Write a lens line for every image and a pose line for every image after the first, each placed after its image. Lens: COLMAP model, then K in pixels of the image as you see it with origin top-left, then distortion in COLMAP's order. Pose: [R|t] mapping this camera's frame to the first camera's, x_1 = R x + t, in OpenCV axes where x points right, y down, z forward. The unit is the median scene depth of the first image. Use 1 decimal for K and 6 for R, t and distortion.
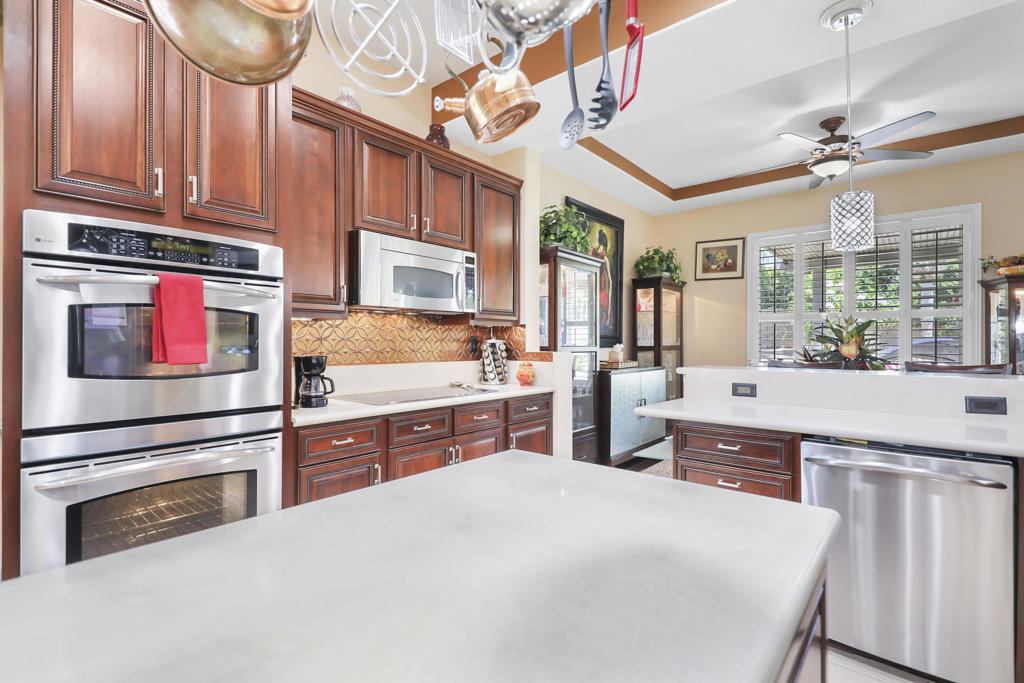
lens RADIAL K [[492.2, 0, 515.8], [0, 492.2, 338.3], [0, 0, 1]] dist [-0.000102, -0.000884]
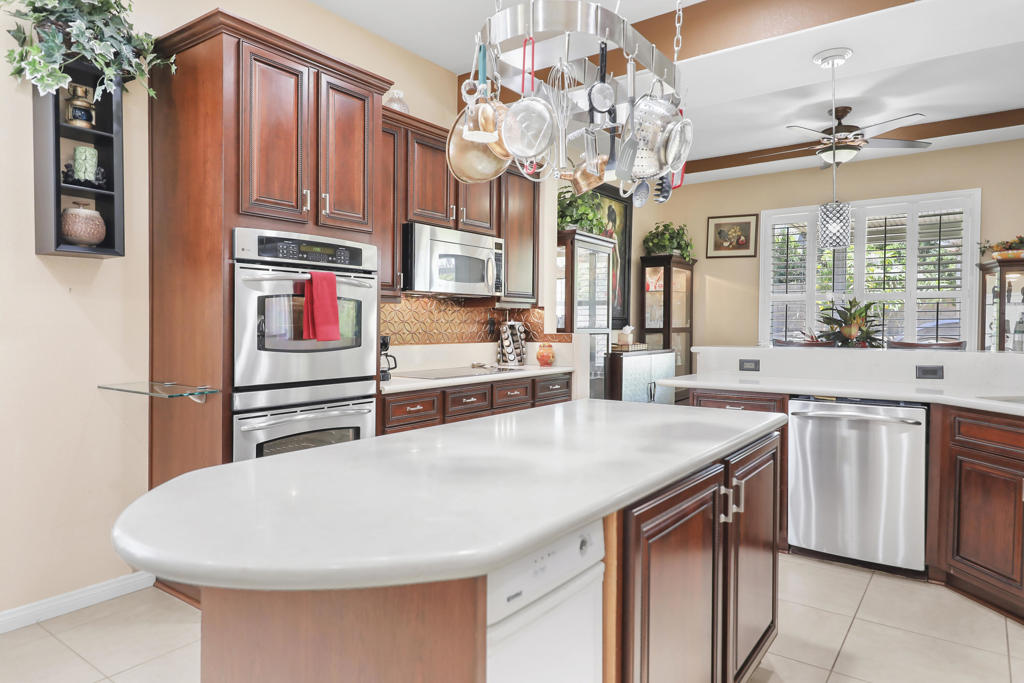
lens RADIAL K [[639.6, 0, 509.7], [0, 639.6, 345.8], [0, 0, 1]] dist [0.002925, 0.001664]
pose [[0.998392, -0.003105, 0.056599, -0.136380], [0.000766, 0.999146, 0.041300, -0.001822], [-0.056679, -0.041191, 0.997542, -0.347103]]
